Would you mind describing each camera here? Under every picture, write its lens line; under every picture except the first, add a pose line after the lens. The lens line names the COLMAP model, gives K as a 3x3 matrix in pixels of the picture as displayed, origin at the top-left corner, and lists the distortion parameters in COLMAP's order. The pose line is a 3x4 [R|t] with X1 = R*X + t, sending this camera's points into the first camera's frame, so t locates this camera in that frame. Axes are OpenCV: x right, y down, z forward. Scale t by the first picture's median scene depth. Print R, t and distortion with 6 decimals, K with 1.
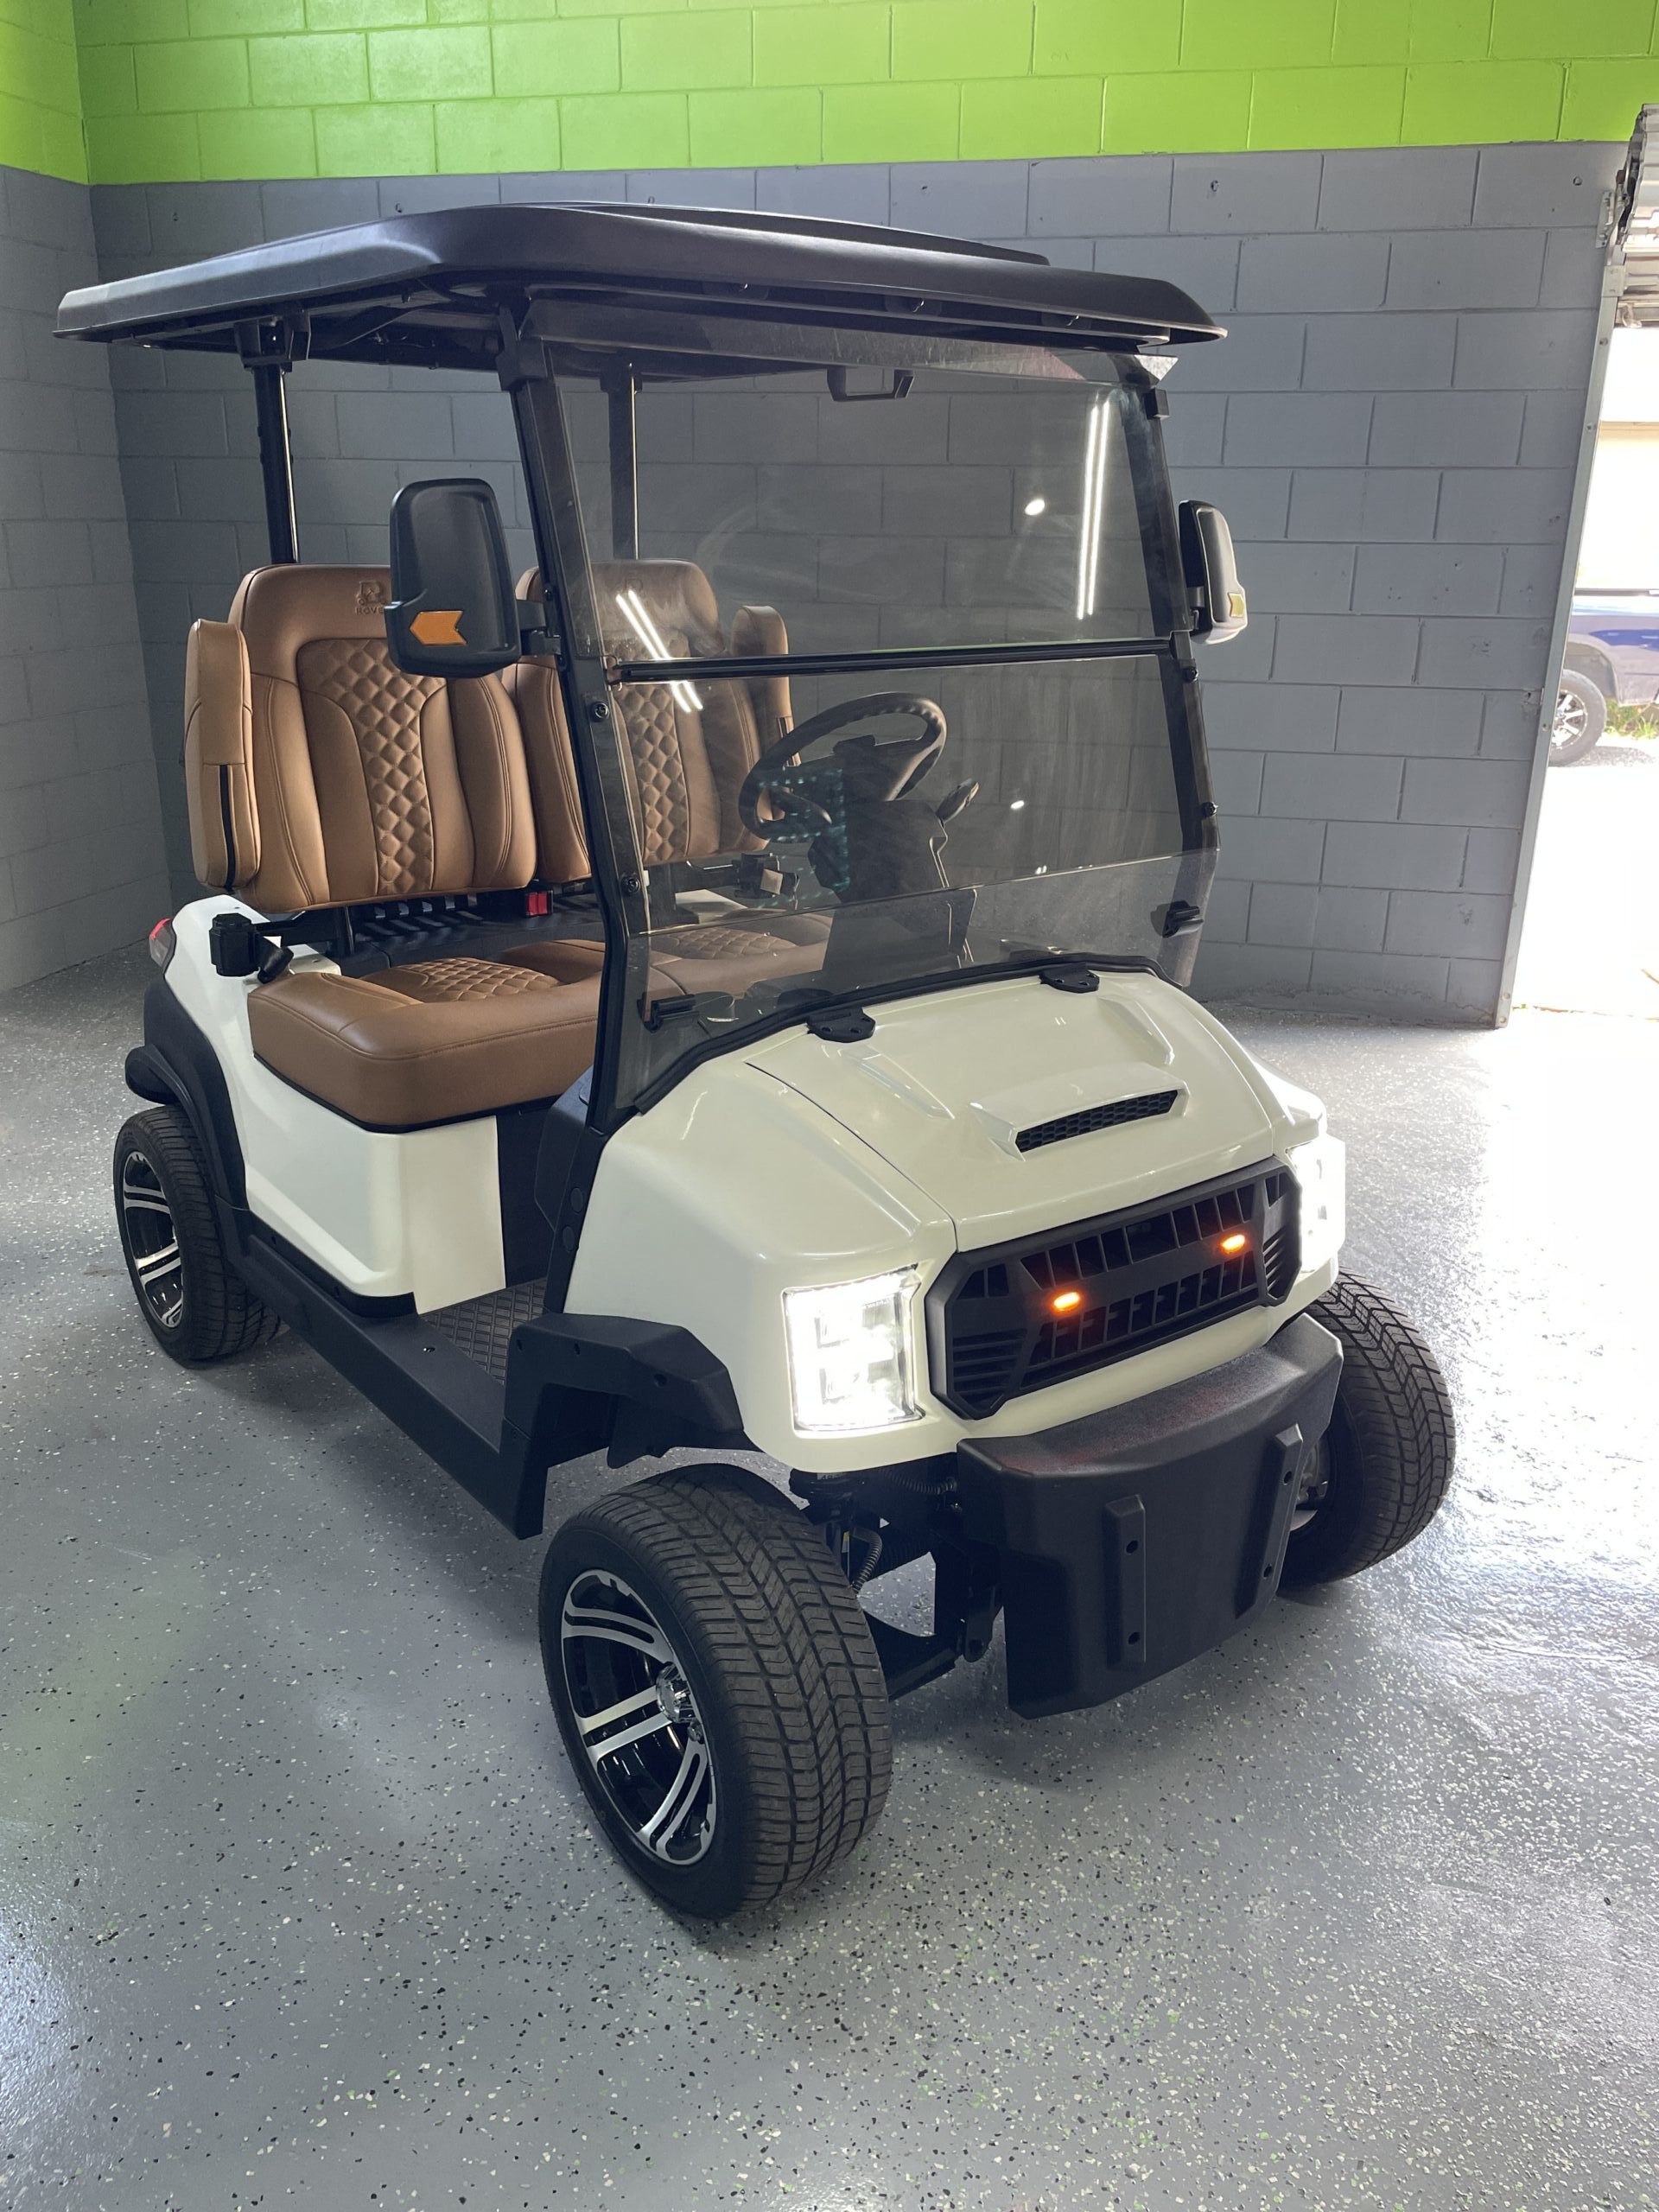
lens RADIAL K [[1743.1, 0, 829.5], [0, 1743.1, 1106.0], [0, 0, 1]] dist [0.043493, -0.083284]
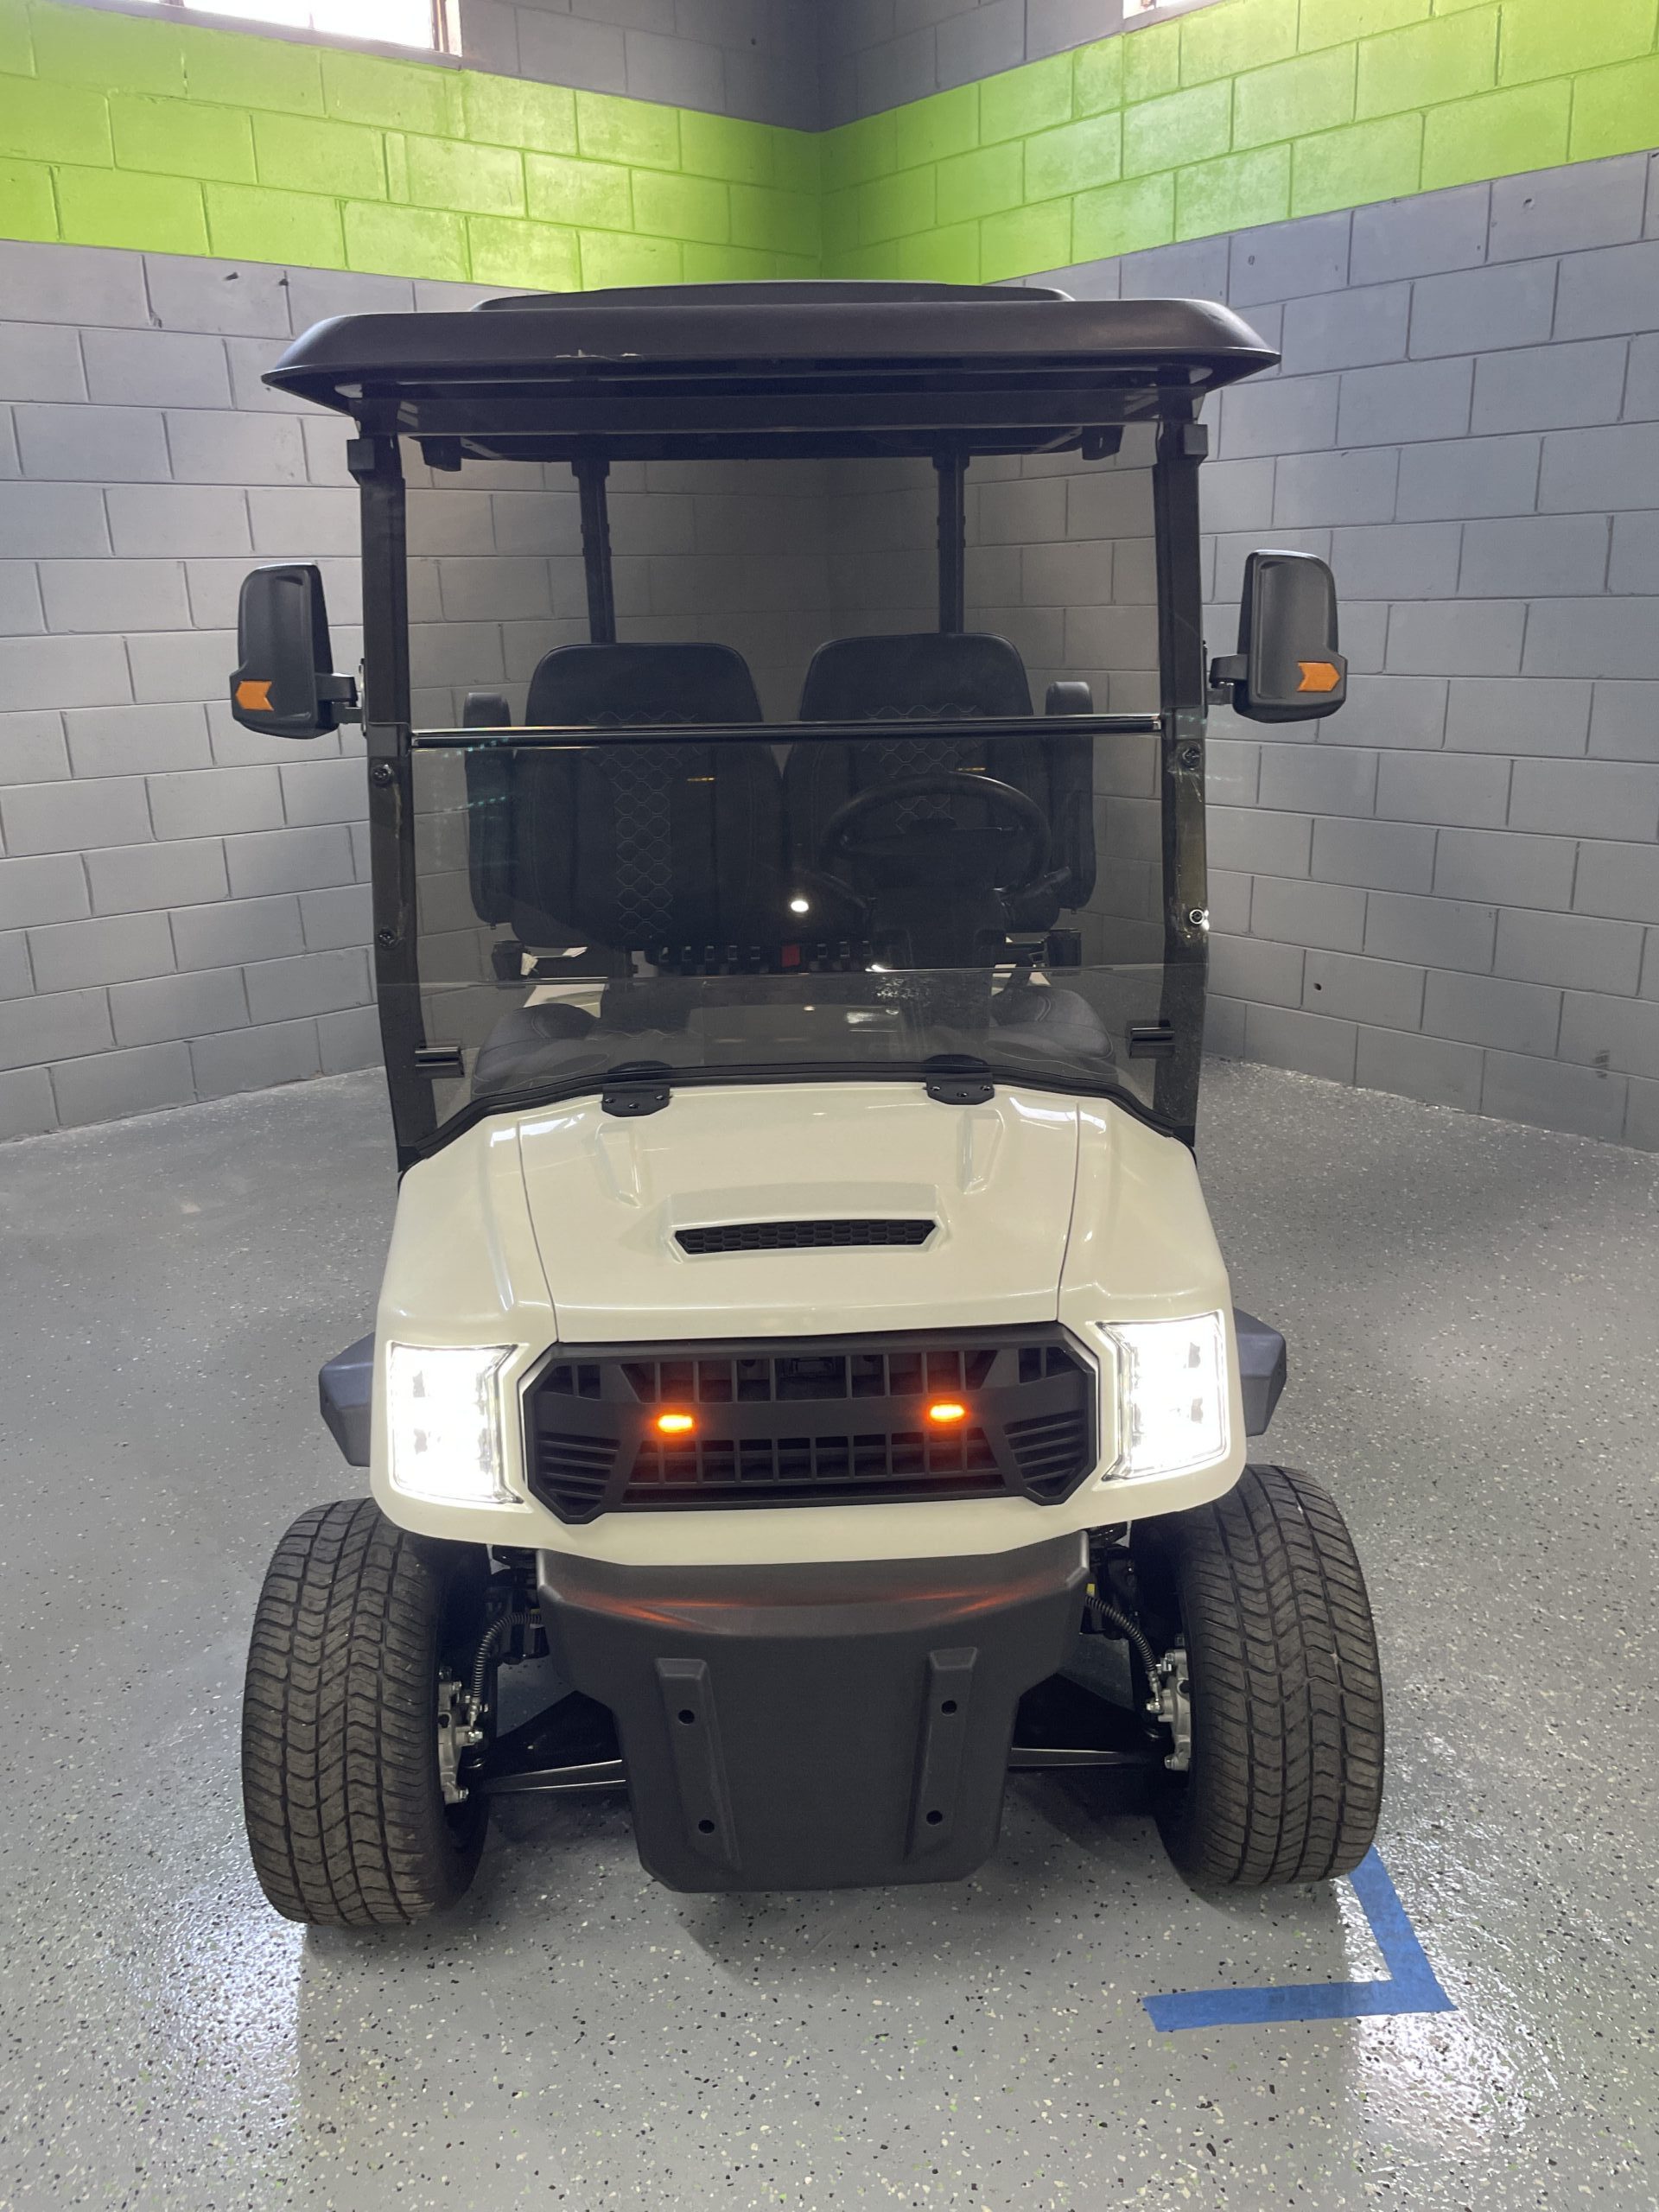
lens RADIAL K [[1690.5, 0, 830.7], [0, 1690.5, 1095.4], [0, 0, 1]] dist [0.072271, -0.095967]
pose [[0.814931, 0.126666, -0.565547, 0.628687], [-0.150187, 0.988645, 0.005014, -0.067913], [0.559761, 0.080851, 0.824701, 0.275892]]
